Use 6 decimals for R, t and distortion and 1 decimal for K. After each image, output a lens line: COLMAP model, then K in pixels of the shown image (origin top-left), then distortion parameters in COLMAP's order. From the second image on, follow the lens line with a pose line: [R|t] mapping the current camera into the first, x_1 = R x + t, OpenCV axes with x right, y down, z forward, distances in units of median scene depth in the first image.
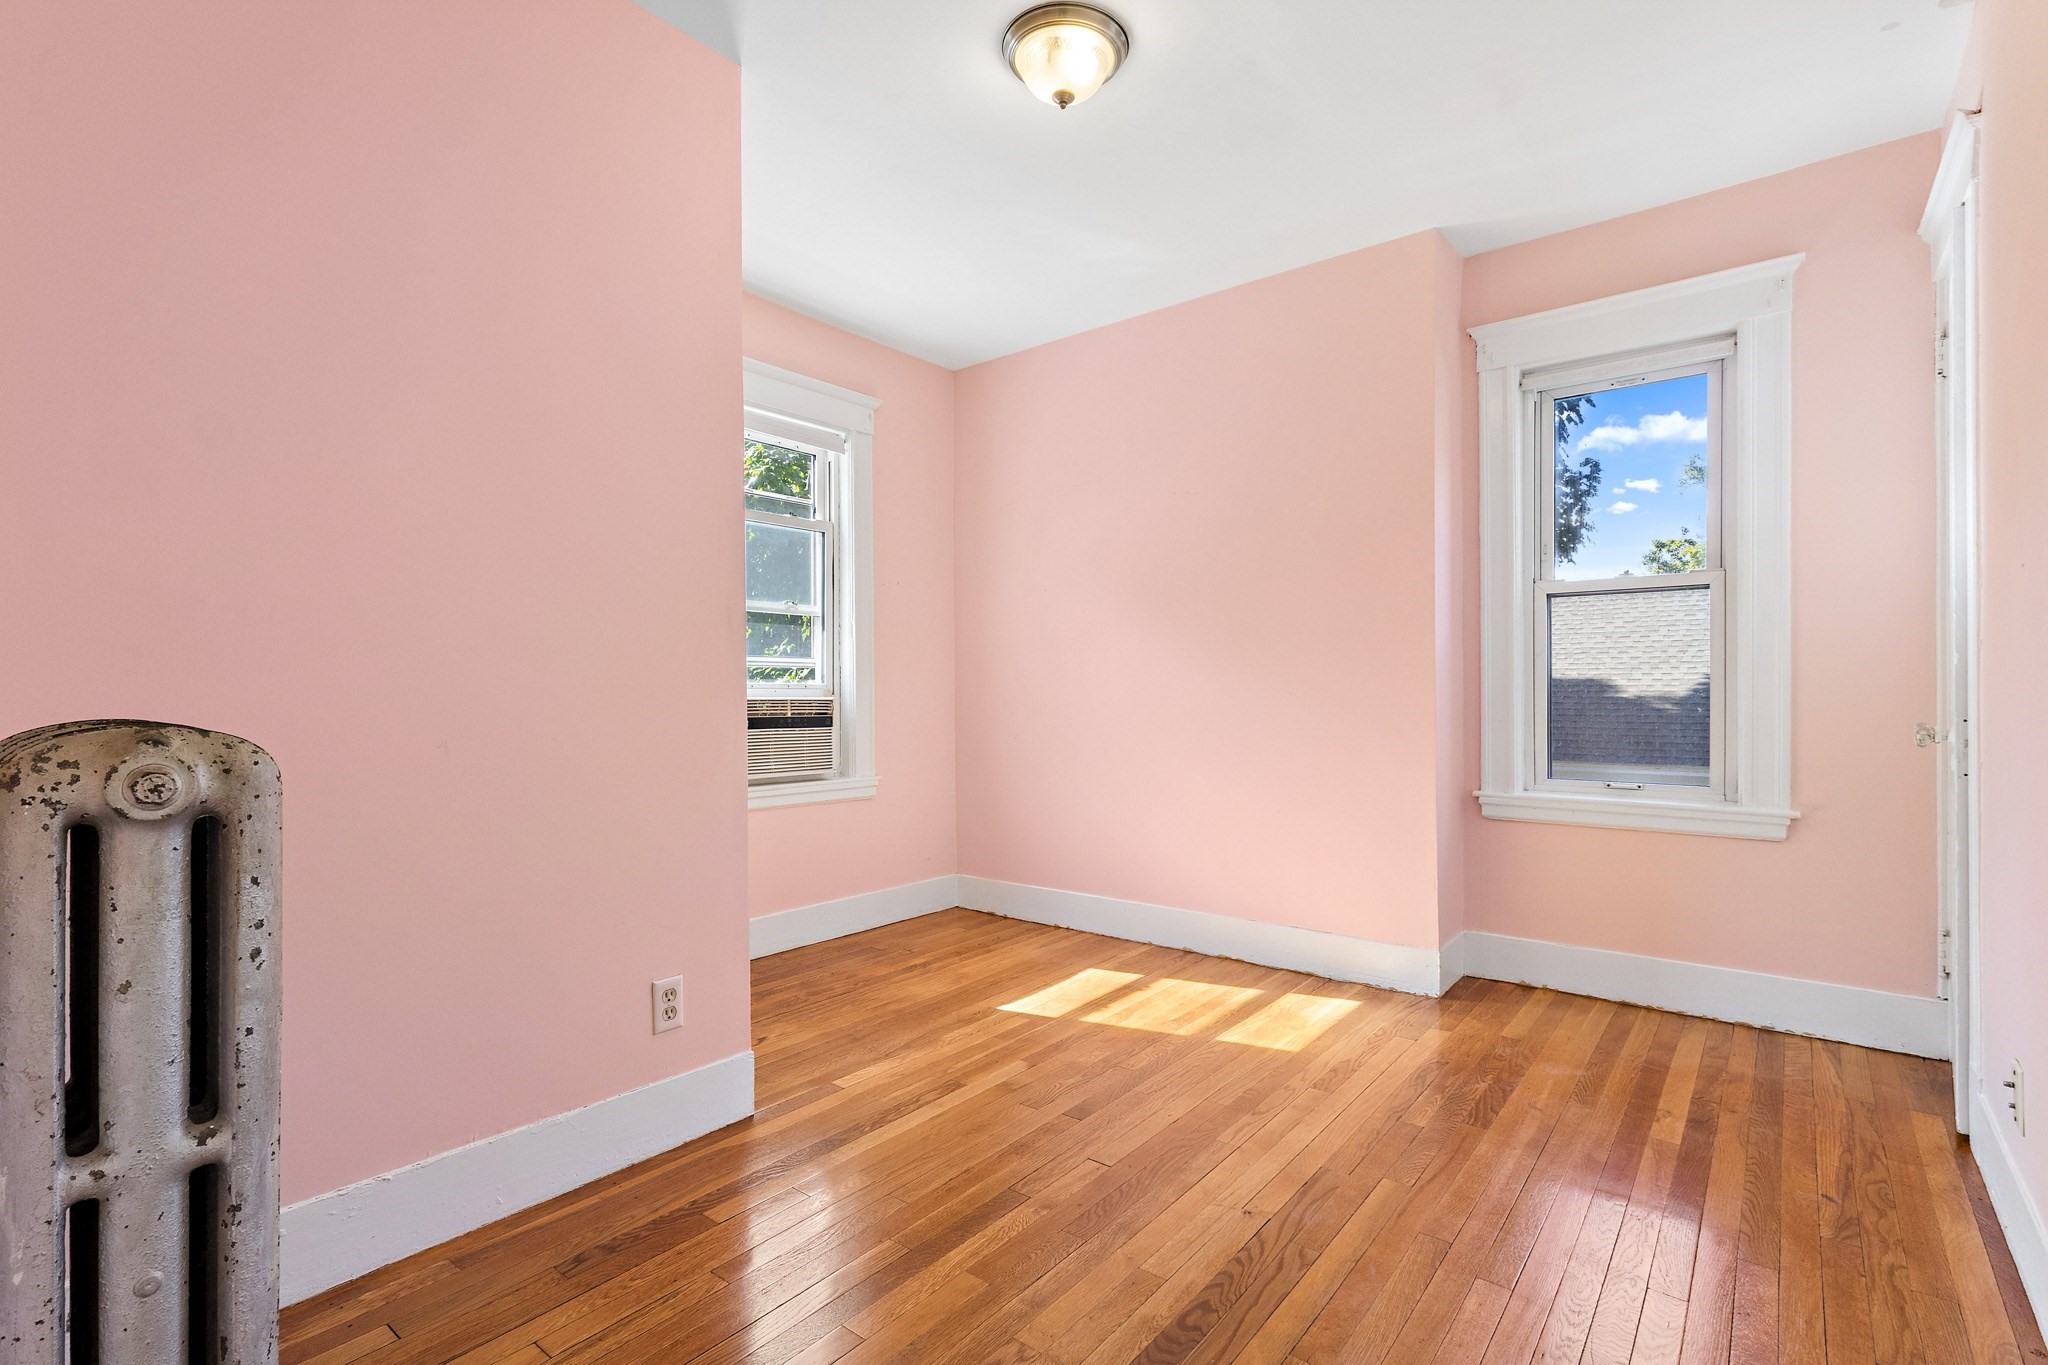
lens RADIAL K [[950.8, 0, 1024.0], [0, 950.8, 682.5], [0, 0, 1]] dist [-0.001051, -0.000115]
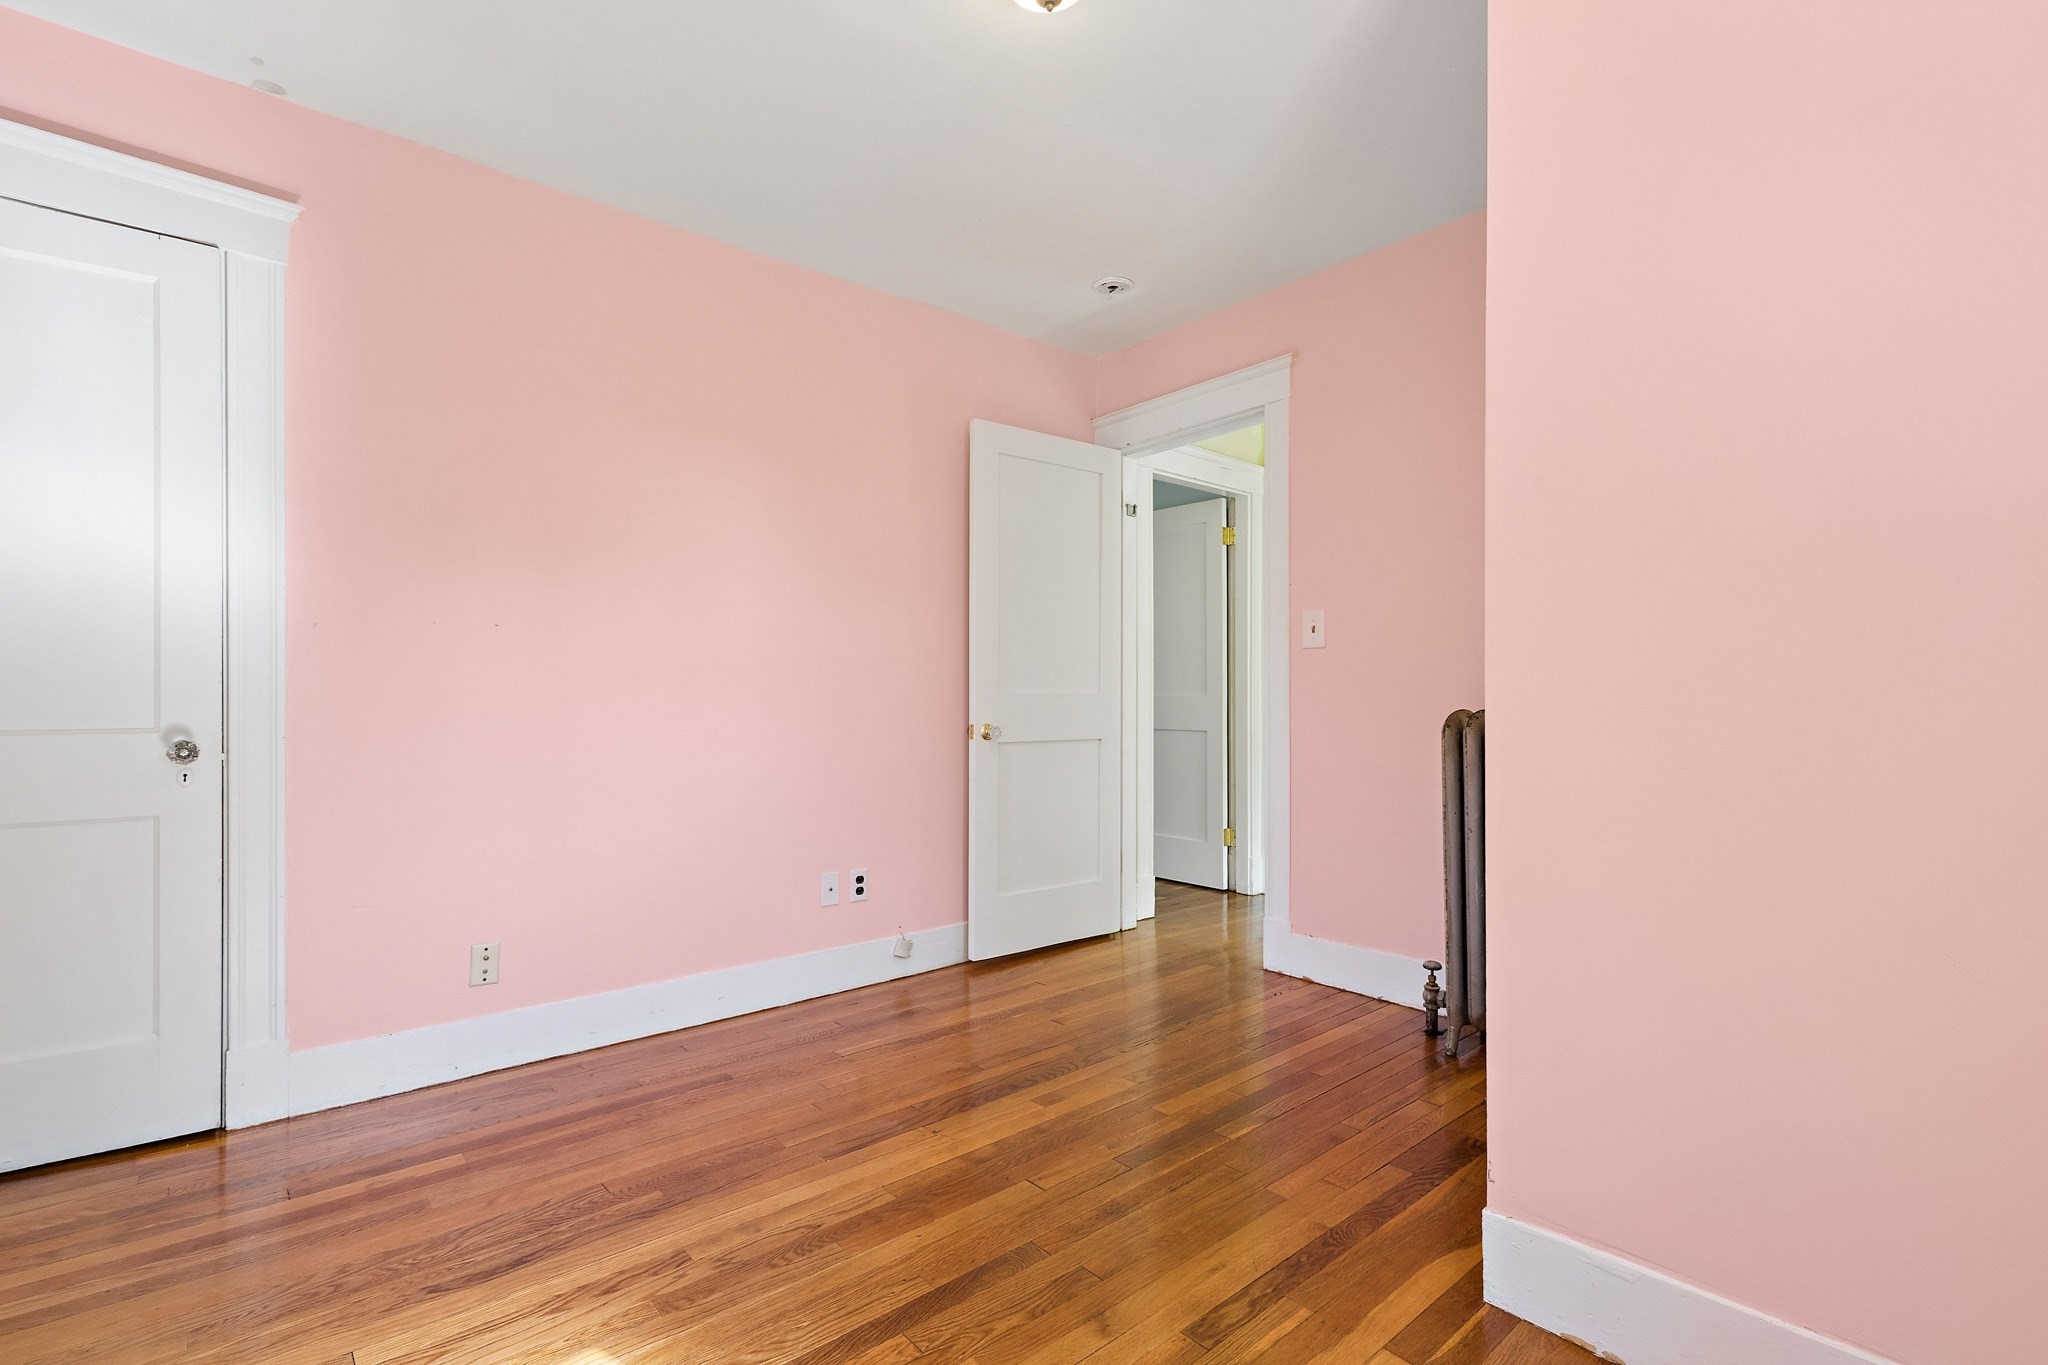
lens RADIAL K [[950.8, 0, 1024.0], [0, 950.8, 682.5], [0, 0, 1]] dist [-0.001051, -0.000115]
pose [[-0.982358, 0.006344, 0.186902, -0.088842], [0.004561, 0.999940, -0.009967, -0.001896], [-0.186954, -0.008938, -0.982328, 1.837066]]
